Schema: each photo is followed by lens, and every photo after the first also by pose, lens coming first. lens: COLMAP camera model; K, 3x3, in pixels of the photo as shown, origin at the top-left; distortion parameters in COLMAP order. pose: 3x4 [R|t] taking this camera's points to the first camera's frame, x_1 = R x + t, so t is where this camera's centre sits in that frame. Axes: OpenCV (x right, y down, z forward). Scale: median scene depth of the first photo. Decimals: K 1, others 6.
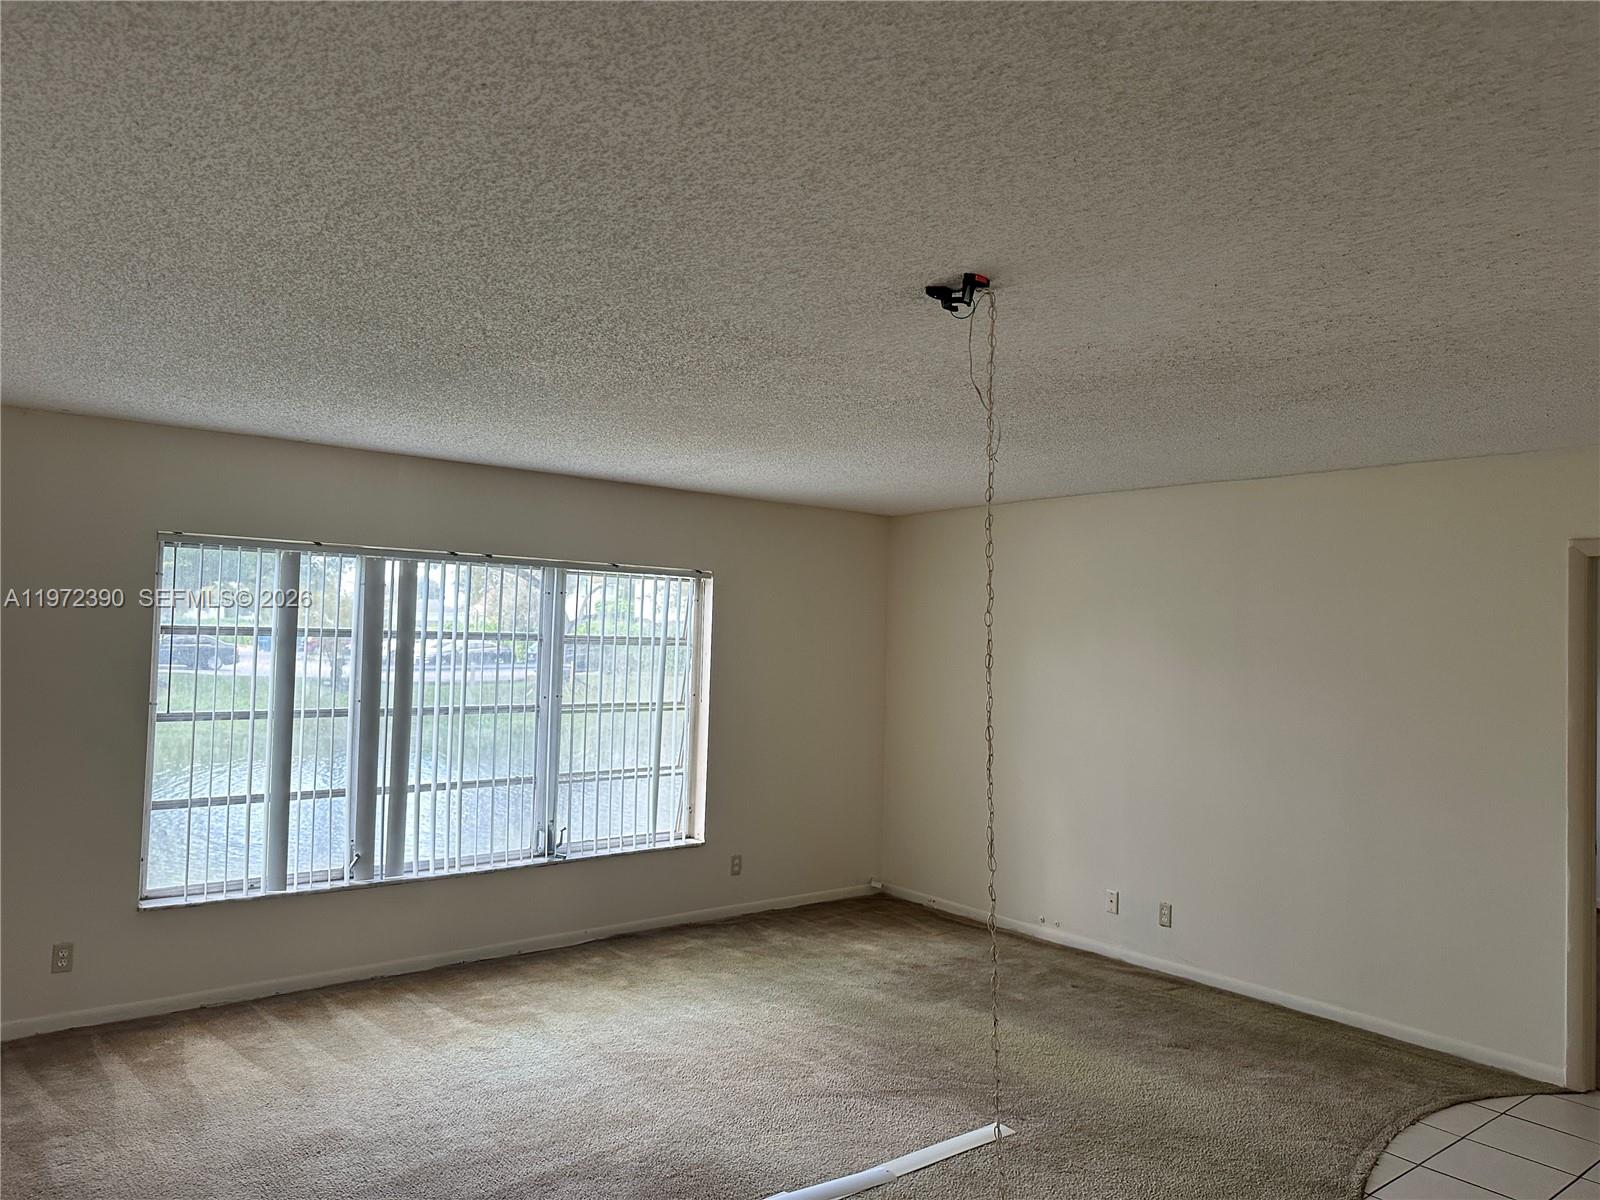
lens RADIAL K [[1112.1, 0, 800.0], [0, 1112.1, 600.0], [0, 0, 1]] dist [0.001057, -0.000806]
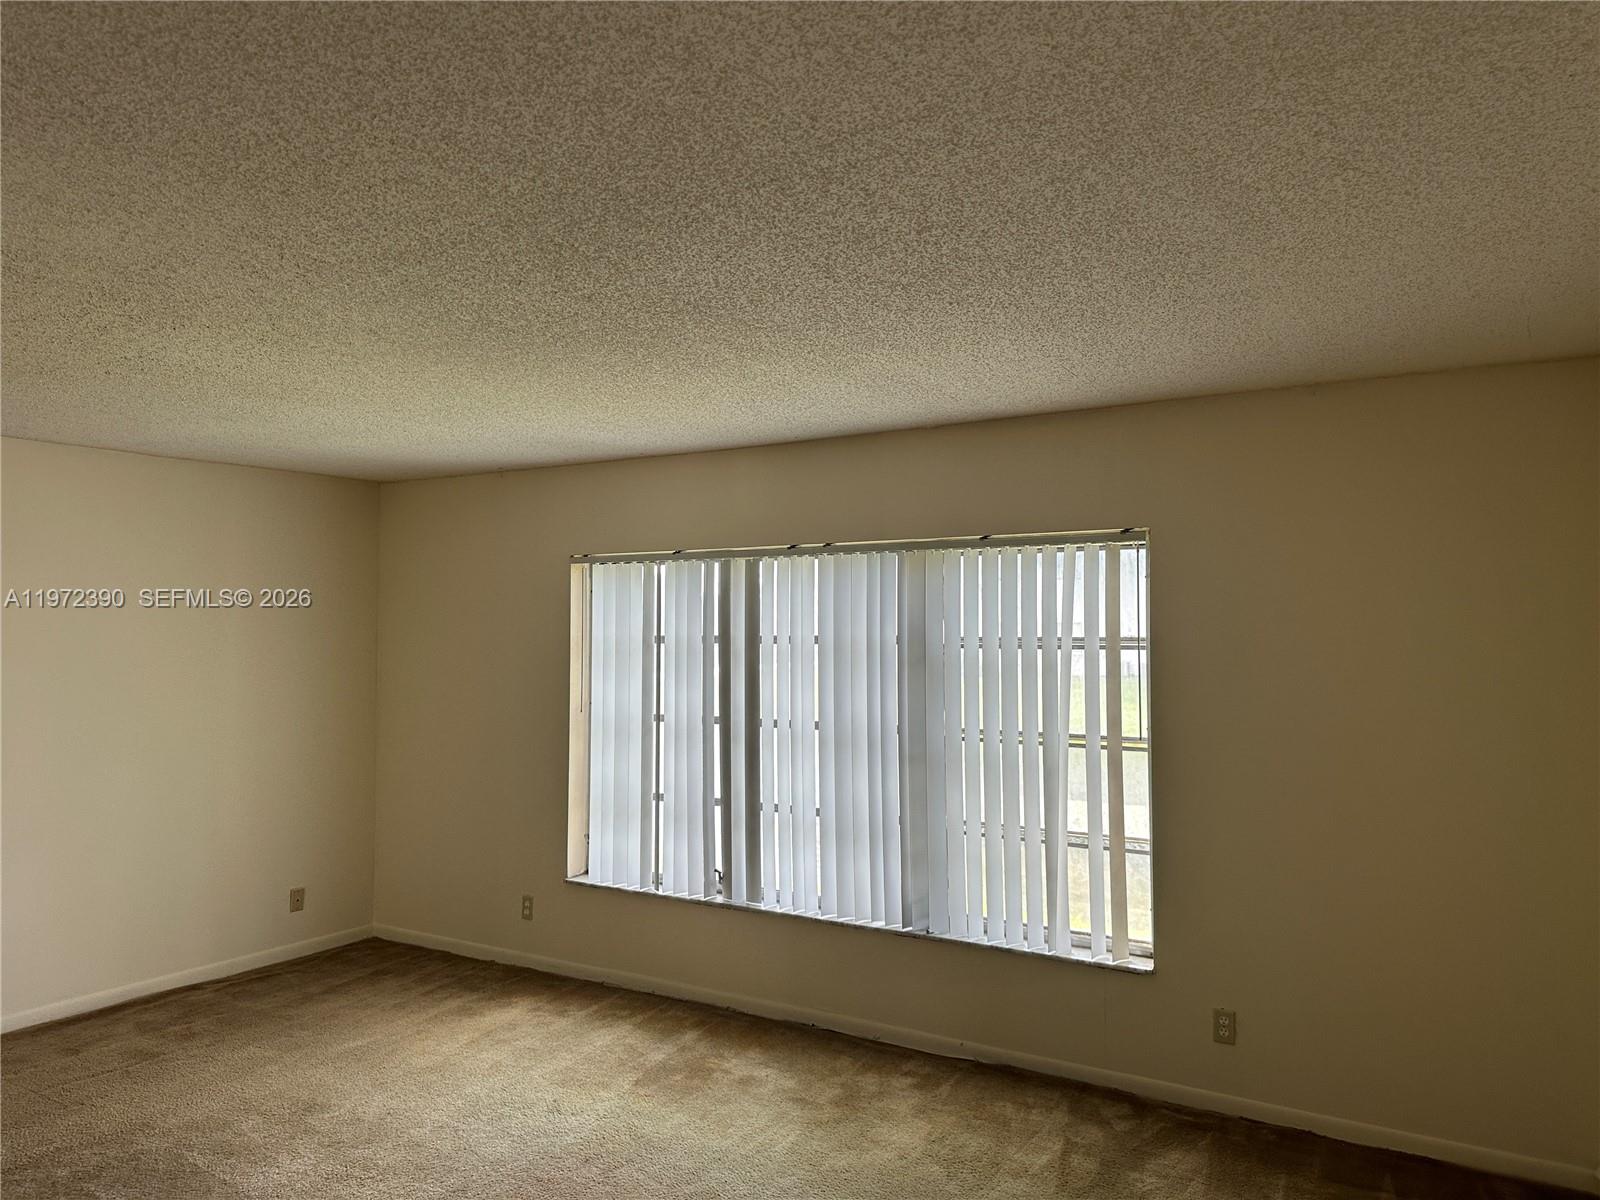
lens RADIAL K [[1160.2, 0, 800.0], [0, 1160.2, 600.0], [0, 0, 1]] dist [0.036313, 0.000205]
pose [[0.325734, -0.043090, -0.944479, 0.559023], [0.048904, 0.998392, -0.028683, 0.026711], [0.944196, -0.036846, 0.327317, 0.726568]]
